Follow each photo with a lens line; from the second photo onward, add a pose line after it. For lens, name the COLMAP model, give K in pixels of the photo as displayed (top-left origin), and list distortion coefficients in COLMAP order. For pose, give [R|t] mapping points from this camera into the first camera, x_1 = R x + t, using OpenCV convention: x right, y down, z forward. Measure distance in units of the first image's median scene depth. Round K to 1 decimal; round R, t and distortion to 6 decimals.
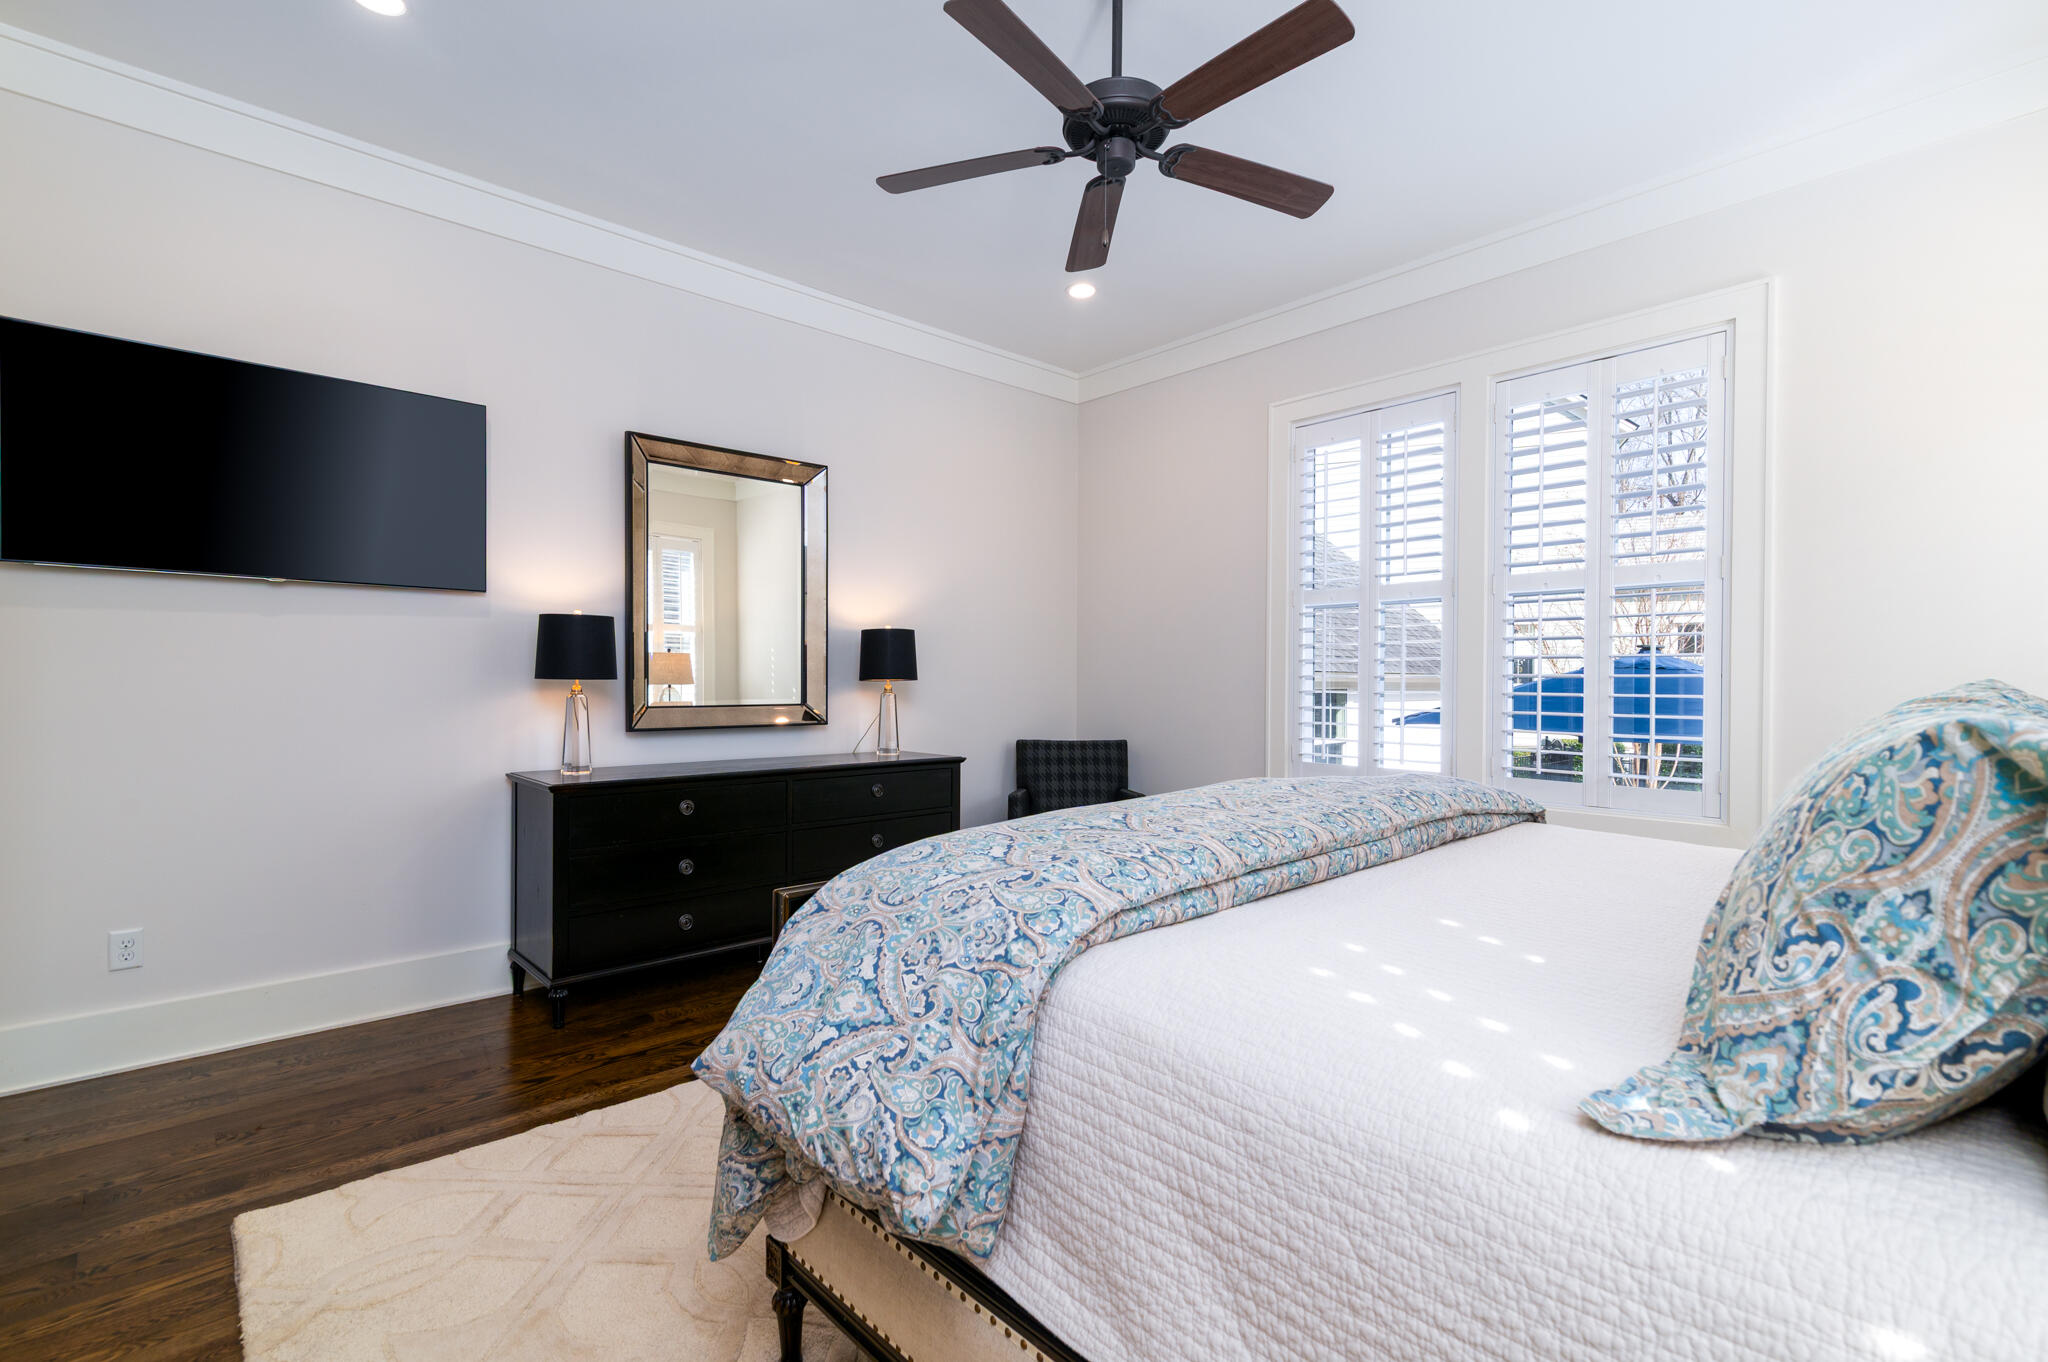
lens RADIAL K [[938.4, 0, 1002.3], [0, 938.4, 680.5], [0, 0, 1]] dist [0.000039, 0.000008]
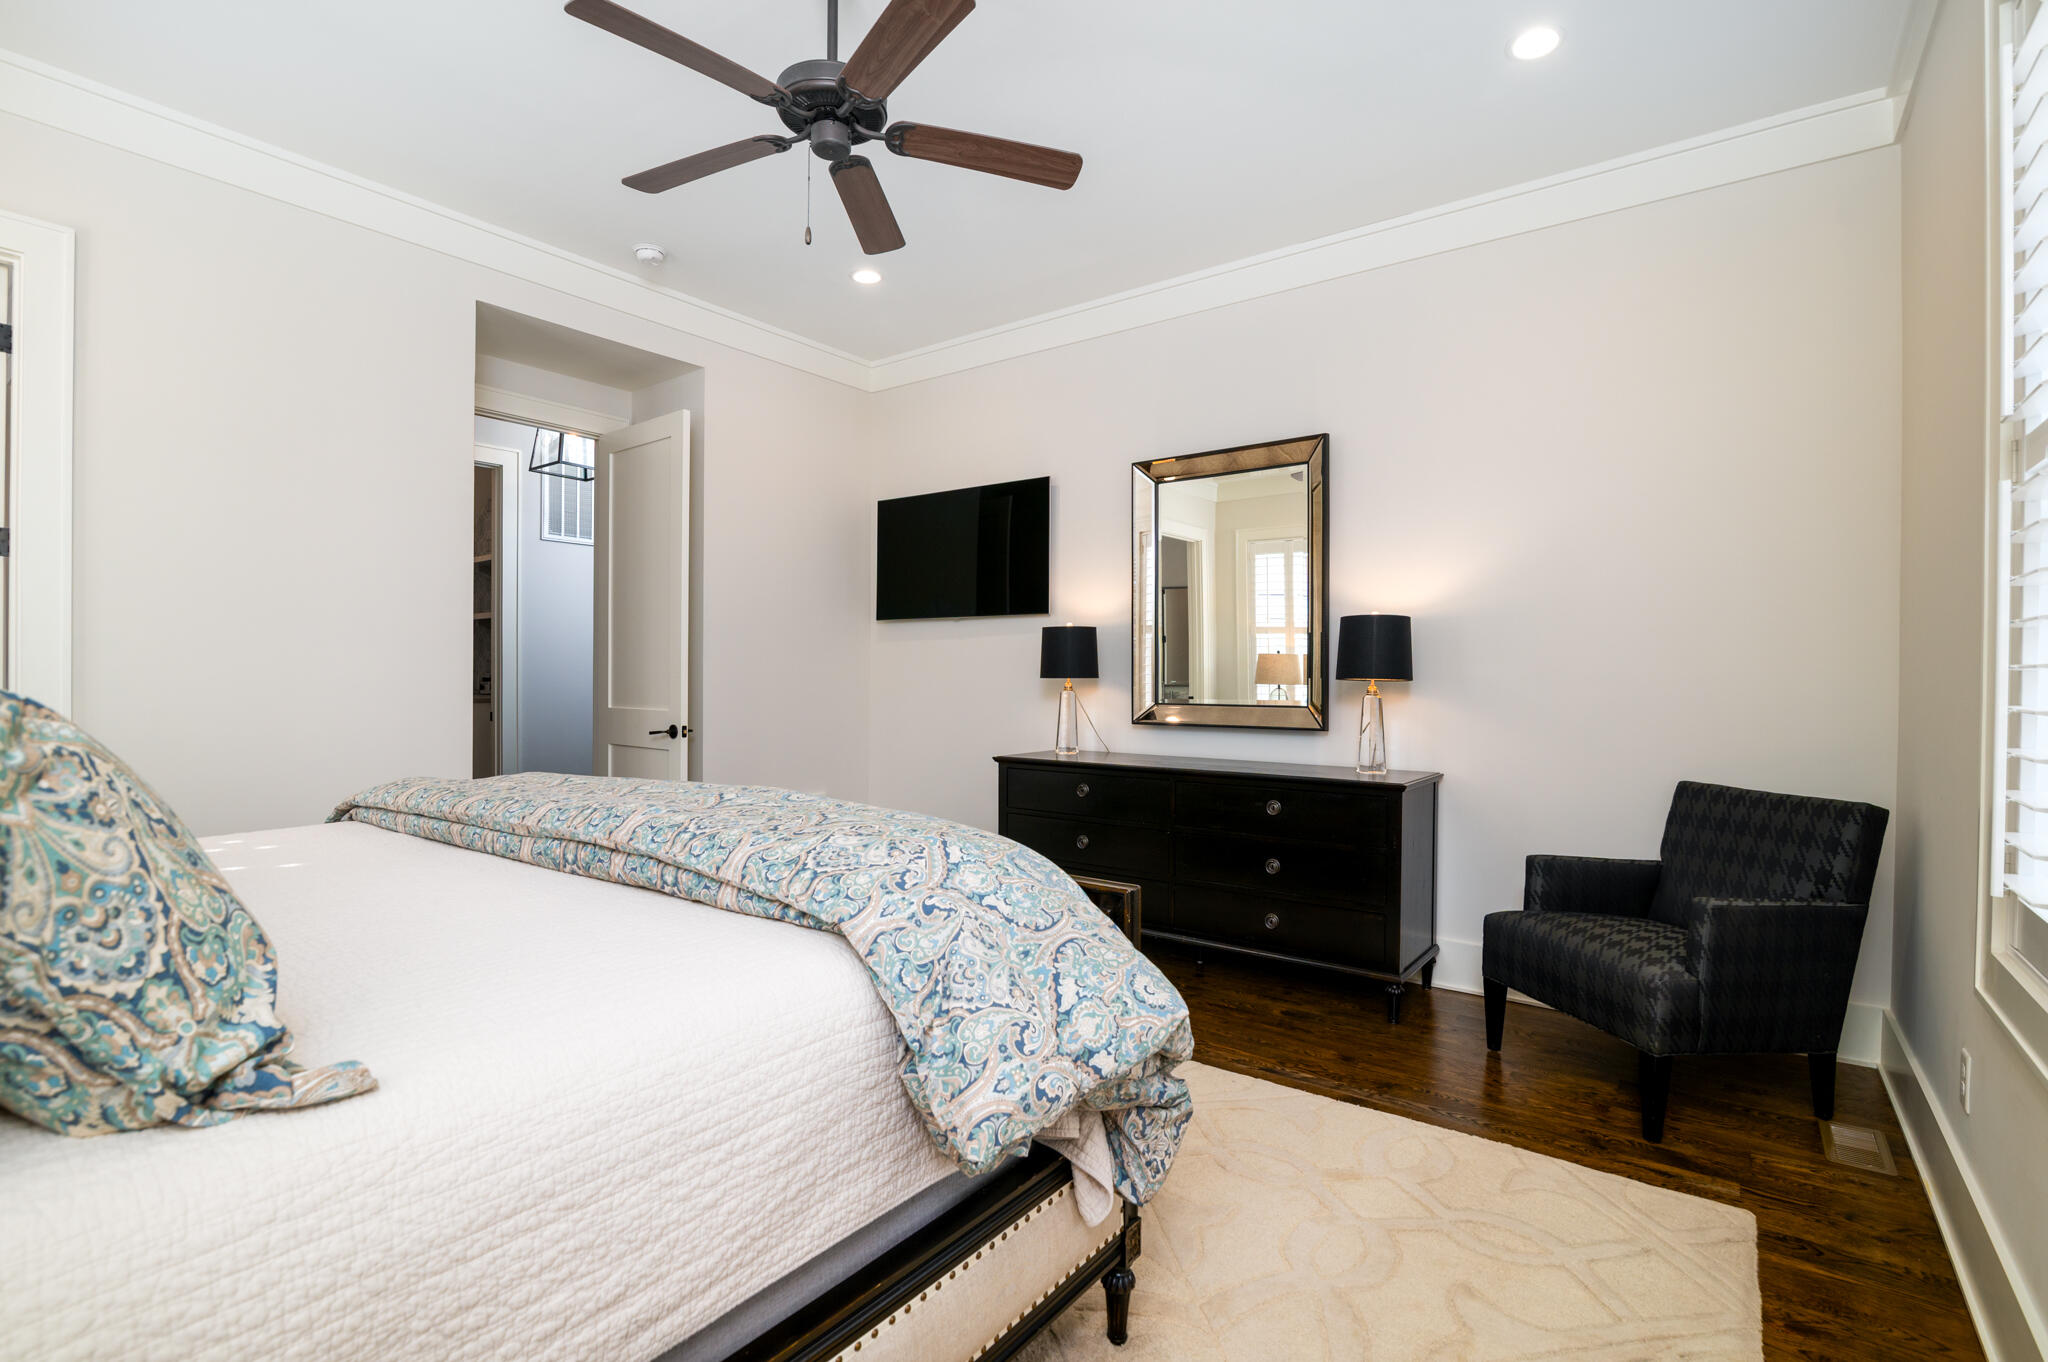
lens RADIAL K [[938.4, 0, 1002.3], [0, 938.4, 680.5], [0, 0, 1]] dist [0.000039, 0.000008]
pose [[0.185639, 0.004320, -0.982609, 0.638375], [-0.005361, 0.999980, 0.003383, -0.001810], [0.982603, 0.004640, 0.185658, 0.565498]]
